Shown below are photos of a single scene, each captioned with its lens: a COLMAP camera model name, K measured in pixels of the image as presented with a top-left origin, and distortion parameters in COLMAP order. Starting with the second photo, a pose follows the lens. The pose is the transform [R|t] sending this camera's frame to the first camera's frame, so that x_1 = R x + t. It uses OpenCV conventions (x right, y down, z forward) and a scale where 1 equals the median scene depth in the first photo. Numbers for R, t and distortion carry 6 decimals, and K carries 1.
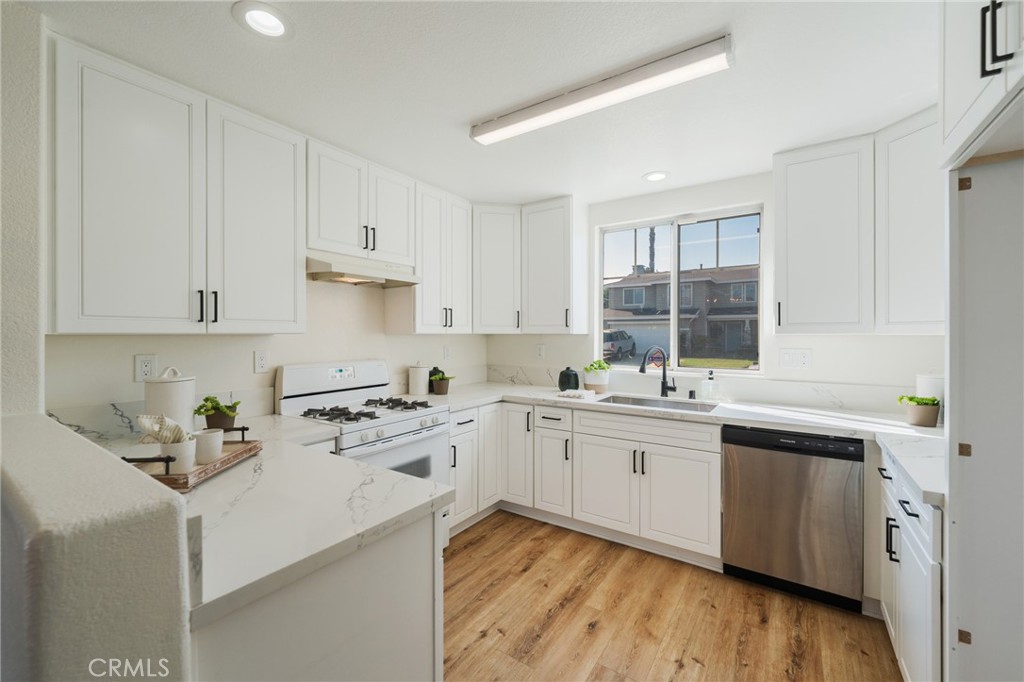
lens RADIAL K [[413.6, 0, 510.4], [0, 413.6, 335.4], [0, 0, 1]] dist [0.000154, -0.001154]
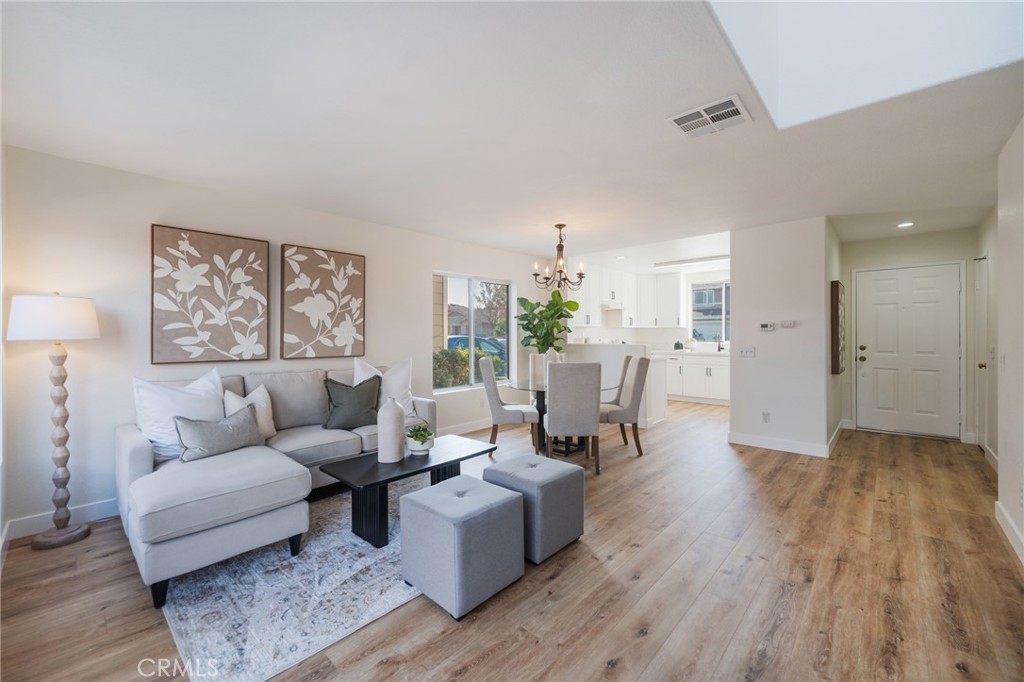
lens RADIAL K [[413.6, 0, 510.4], [0, 413.6, 336.4], [0, 0, 1]] dist [0.000154, -0.001154]
pose [[0.988905, -0.001542, -0.148539, -0.572400], [0.001762, 0.999998, 0.001348, 0.051391], [0.148536, -0.001595, 0.988906, -1.881257]]
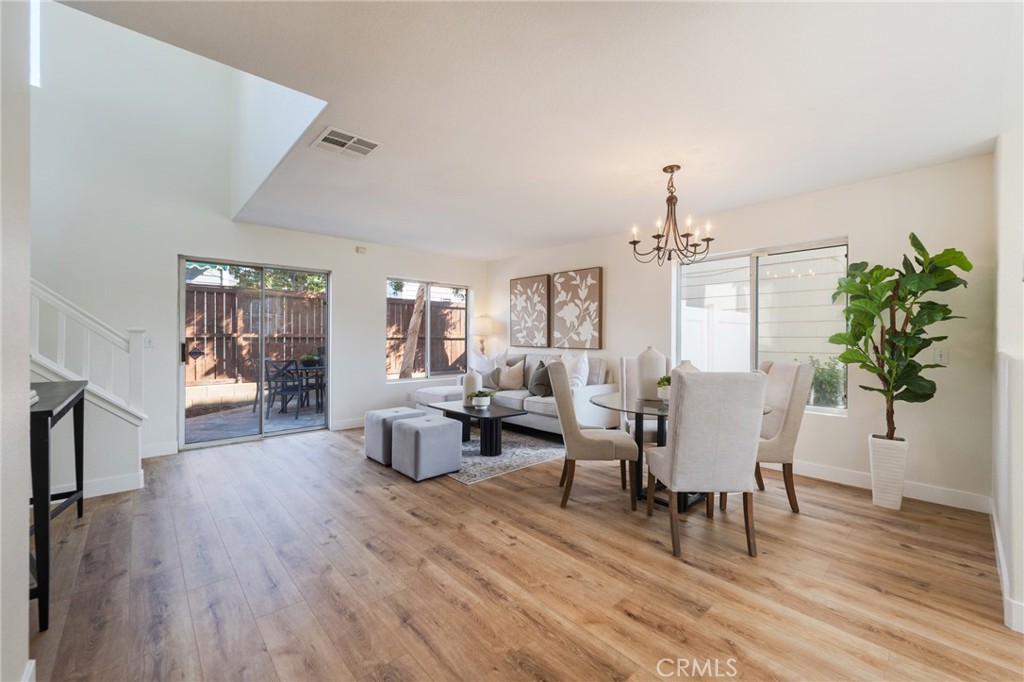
lens RADIAL K [[413.6, 0, 511.7], [0, 413.6, 336.7], [0, 0, 1]] dist [0.000154, -0.001154]
pose [[-0.240476, -0.001547, -0.970654, 0.558527], [-0.007115, 0.999975, 0.000169, 0.070749], [0.970629, 0.006947, -0.240481, -0.387959]]
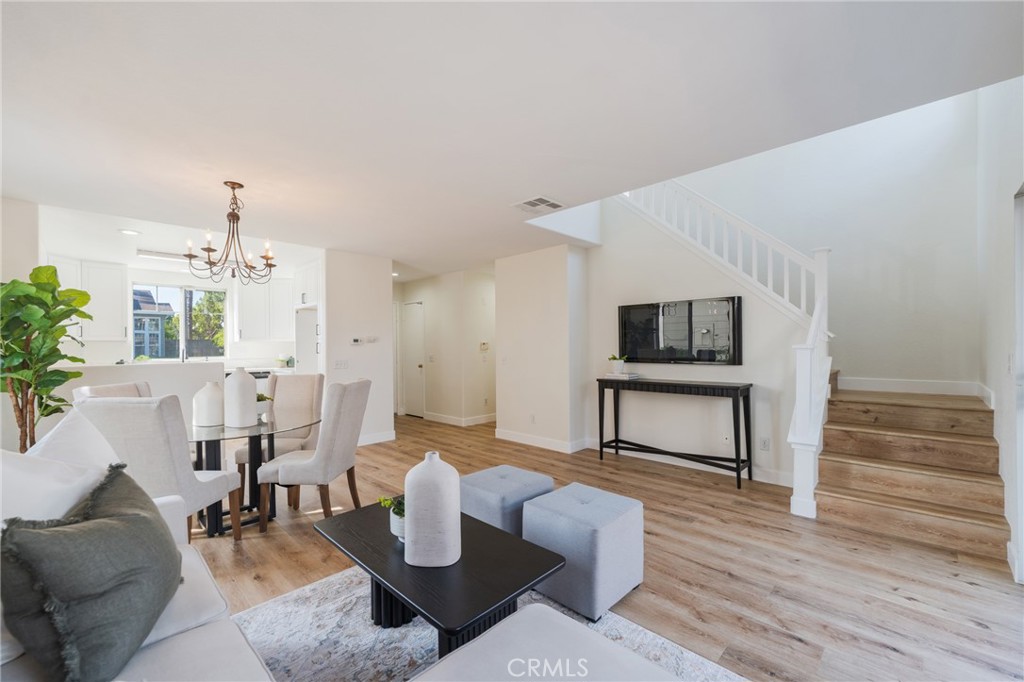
lens RADIAL K [[413.6, 0, 517.8], [0, 413.6, 349.0], [0, 0, 1]] dist [0.000154, -0.001154]
pose [[0.167739, -0.006095, 0.985813, -1.562011], [0.011723, 0.999923, 0.004188, 0.052803], [-0.985762, 0.010854, 0.167797, -1.151340]]
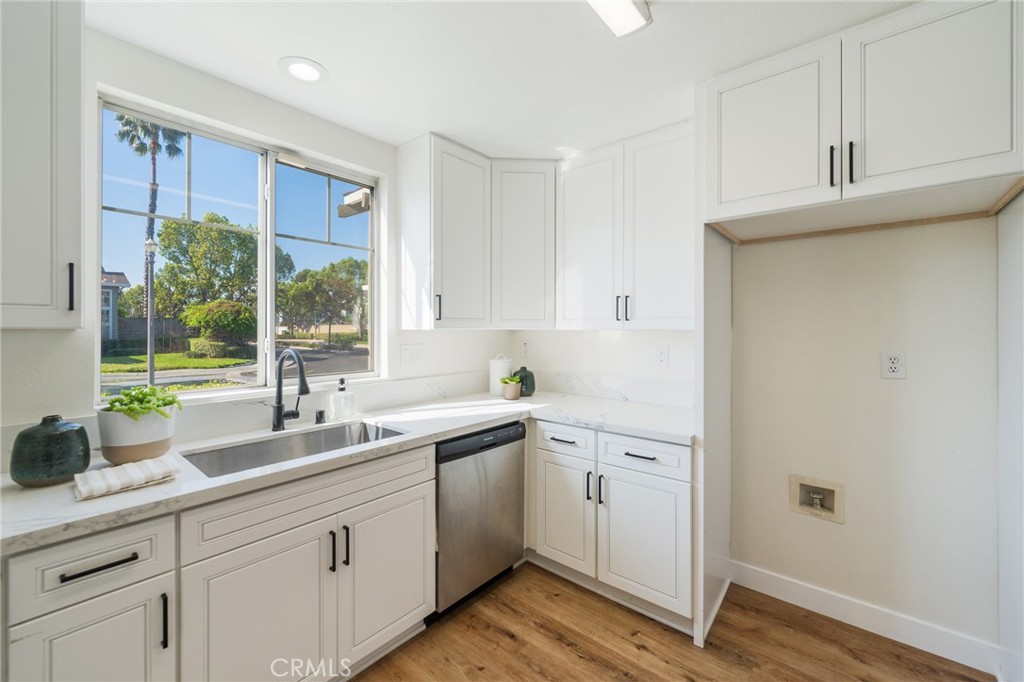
lens RADIAL K [[413.6, 0, 506.3], [0, 413.6, 330.7], [0, 0, 1]] dist [0.000154, -0.001154]
pose [[0.109810, -0.004302, 0.993943, -0.219446], [0.001770, 0.999990, 0.004132, -0.003131], [-0.993951, 0.001306, 0.109816, 0.632898]]
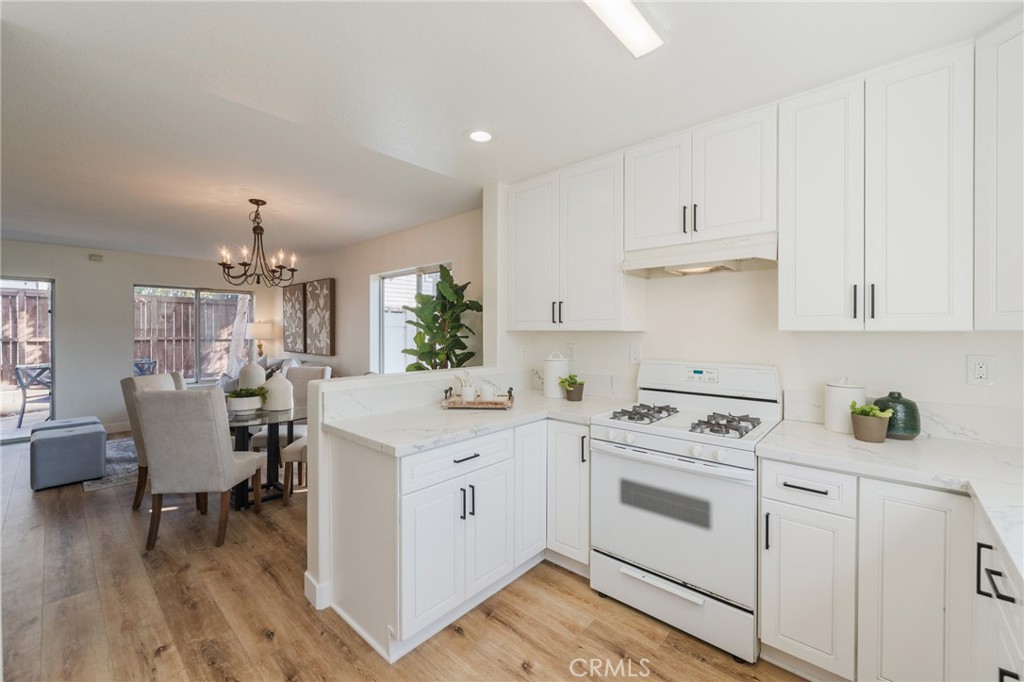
lens RADIAL K [[413.6, 0, 515.3], [0, 413.6, 331.6], [0, 0, 1]] dist [0.000154, -0.001154]
pose [[-0.135147, 0.002910, -0.990821, 0.504158], [-0.005860, 0.999976, 0.003736, -0.003191], [0.990808, 0.006311, -0.135127, 0.689677]]
